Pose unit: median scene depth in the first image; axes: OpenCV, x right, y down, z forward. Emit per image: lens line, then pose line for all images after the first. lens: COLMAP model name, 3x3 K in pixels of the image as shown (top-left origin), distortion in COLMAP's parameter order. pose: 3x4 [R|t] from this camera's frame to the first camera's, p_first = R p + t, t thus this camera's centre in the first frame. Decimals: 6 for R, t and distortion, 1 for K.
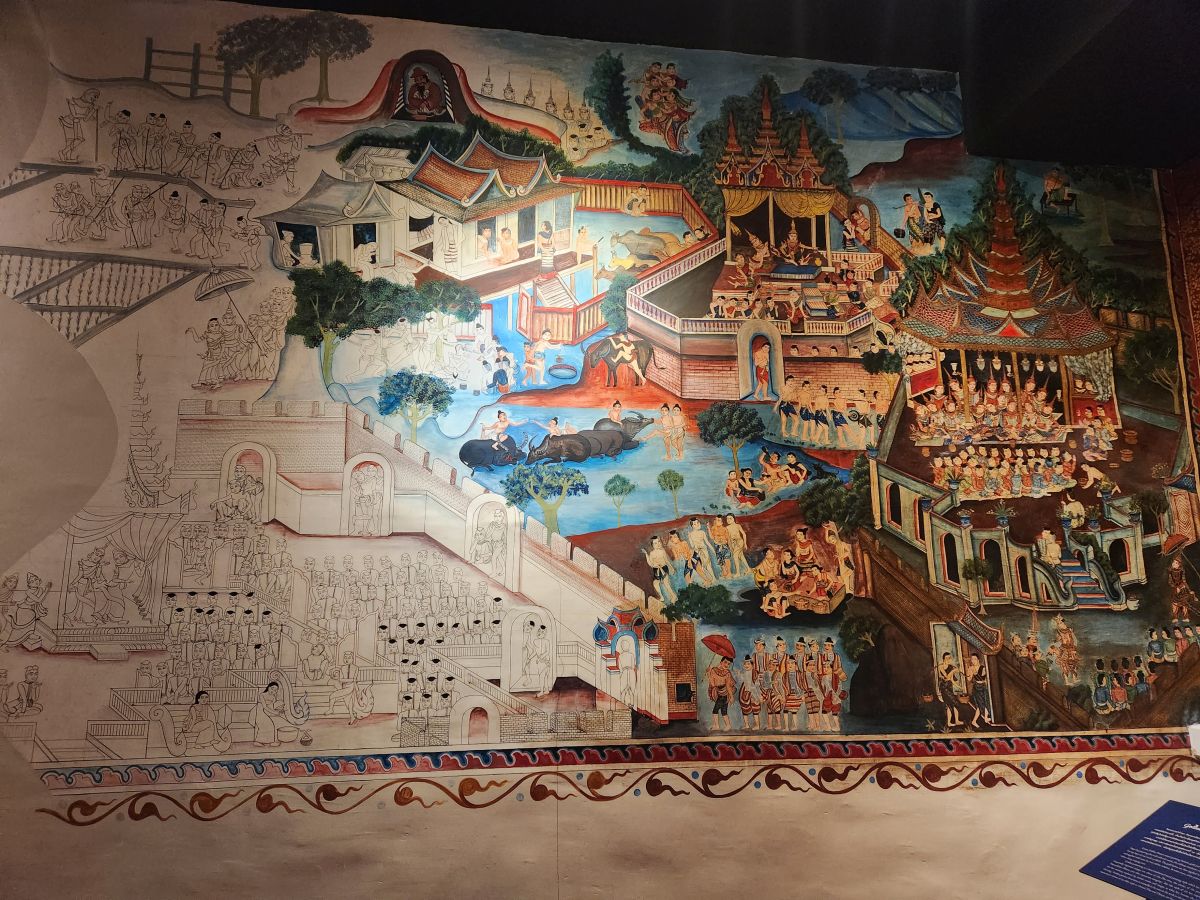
lens RADIAL K [[805.2, 0, 612.6], [0, 805.2, 443.3], [0, 0, 1]] dist [0.085197, -0.067630]
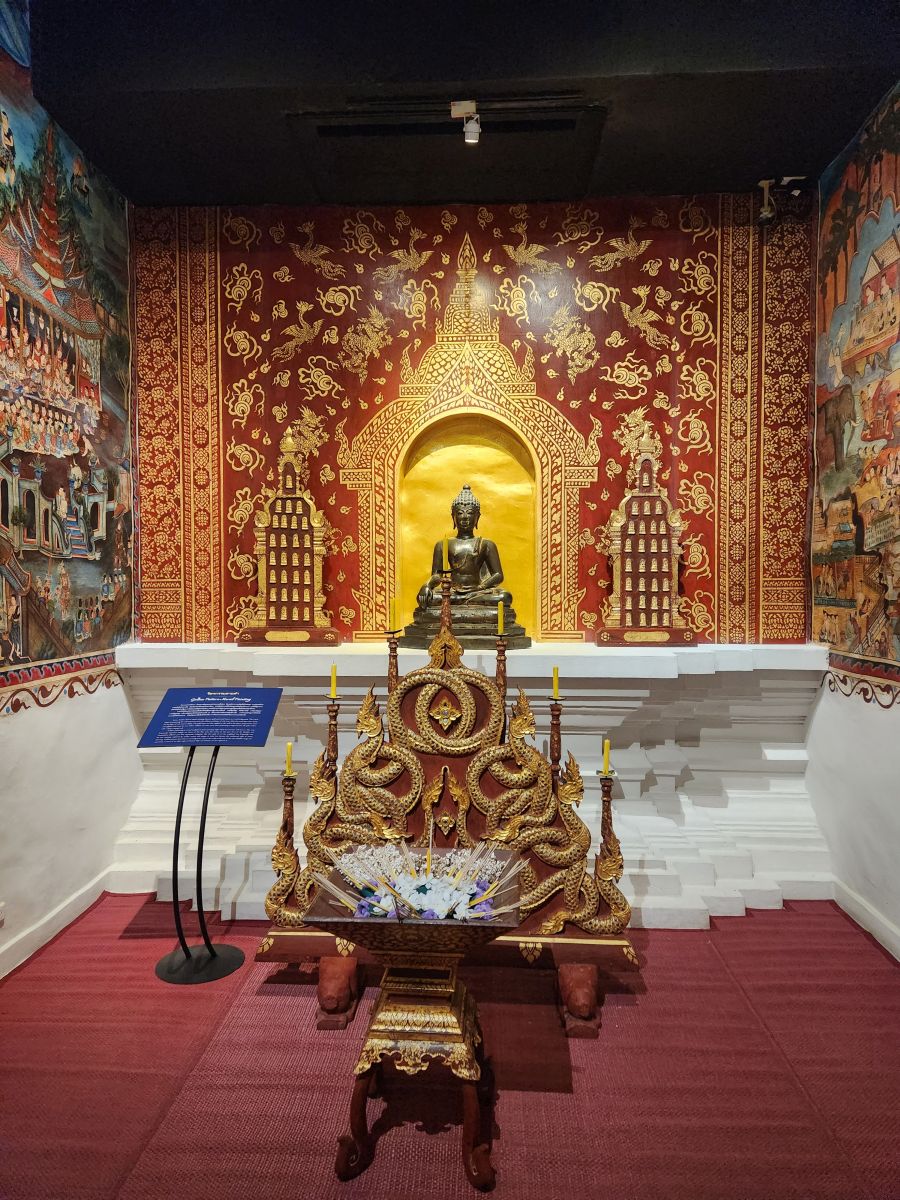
lens RADIAL K [[805.2, 0, 450.0], [0, 805.2, 593.1], [0, 0, 1]] dist [0.085197, -0.067630]
pose [[0.186381, -0.000671, 0.982477, -0.471326], [-0.178832, 0.983271, 0.034597, 0.113976], [-0.966065, -0.182147, 0.183143, 0.256682]]
